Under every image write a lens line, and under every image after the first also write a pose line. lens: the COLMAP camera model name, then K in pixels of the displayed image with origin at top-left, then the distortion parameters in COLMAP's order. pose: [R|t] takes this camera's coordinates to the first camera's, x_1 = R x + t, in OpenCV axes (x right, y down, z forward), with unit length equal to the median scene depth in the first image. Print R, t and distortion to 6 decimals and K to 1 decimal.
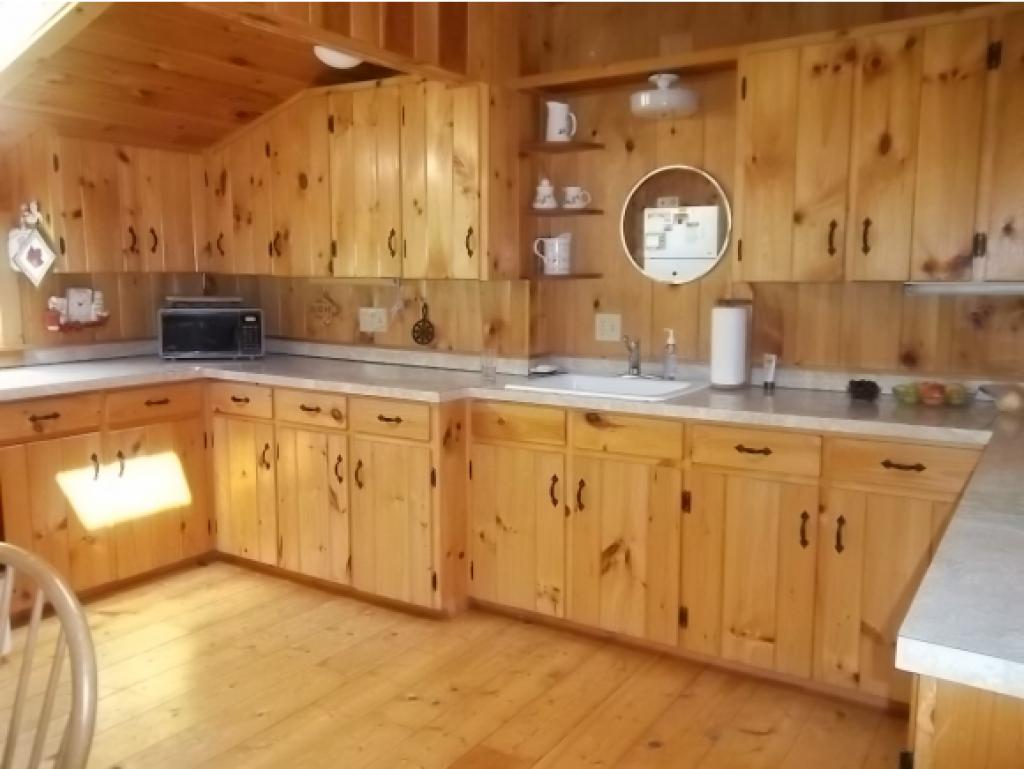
lens RADIAL K [[872.1, 0, 512.0], [0, 872.1, 384.5], [0, 0, 1]] dist [0.003148, 0.007791]
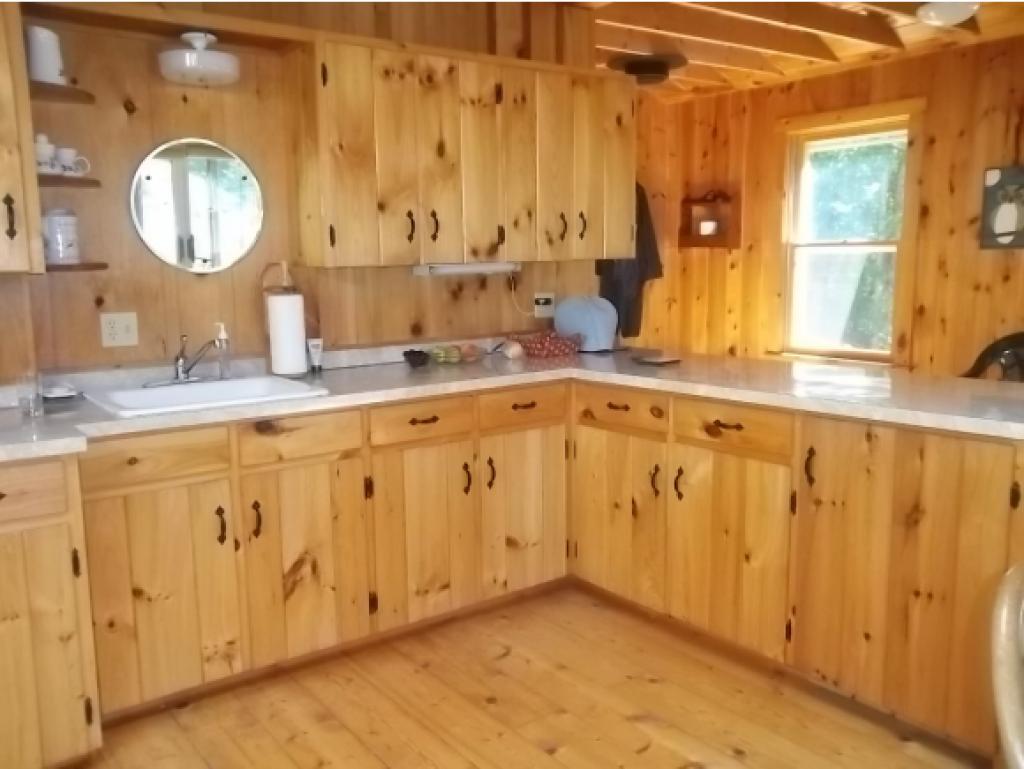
lens RADIAL K [[872.1, 0, 512.0], [0, 872.1, 384.5], [0, 0, 1]] dist [0.003148, 0.007791]
pose [[0.349378, -0.140833, 0.926338, -0.552327], [0.132728, 0.986109, 0.099860, -0.050885], [-0.927534, 0.088062, 0.363217, 0.401865]]
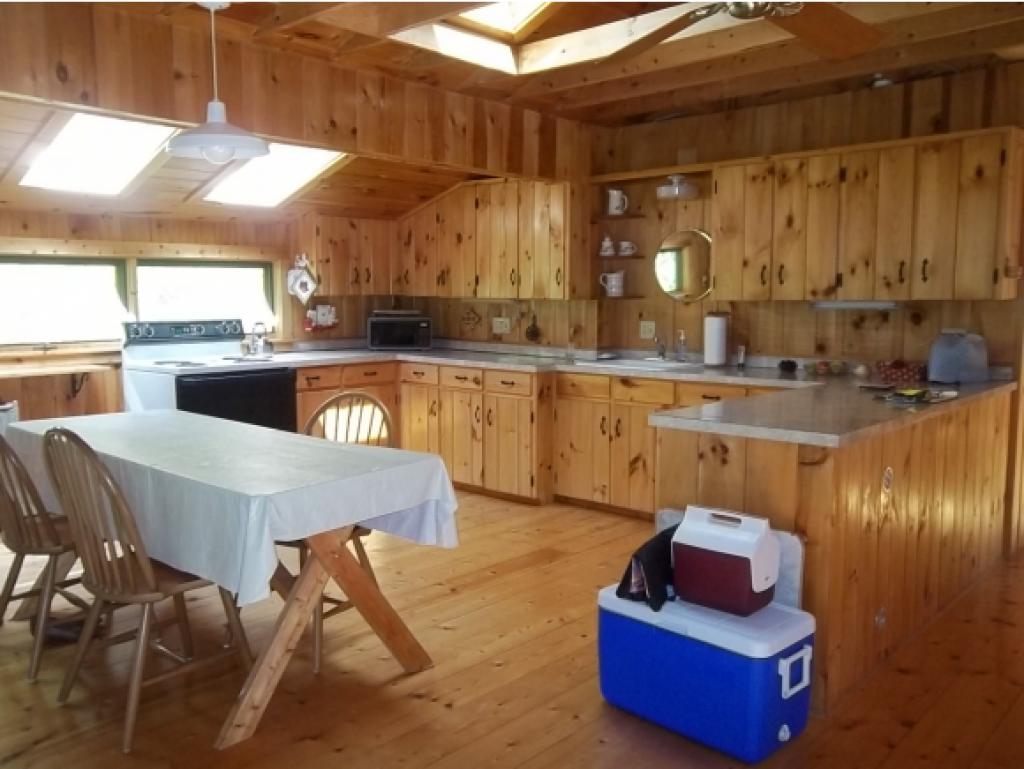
lens RADIAL K [[893.4, 0, 512.0], [0, 893.4, 384.5], [0, 0, 1]] dist [-0.005358, 0.000991]
pose [[0.986753, 0.015463, -0.161488, 0.139086], [-0.019364, 0.999557, -0.022610, 0.078426], [0.161067, 0.025438, 0.986616, -0.662780]]
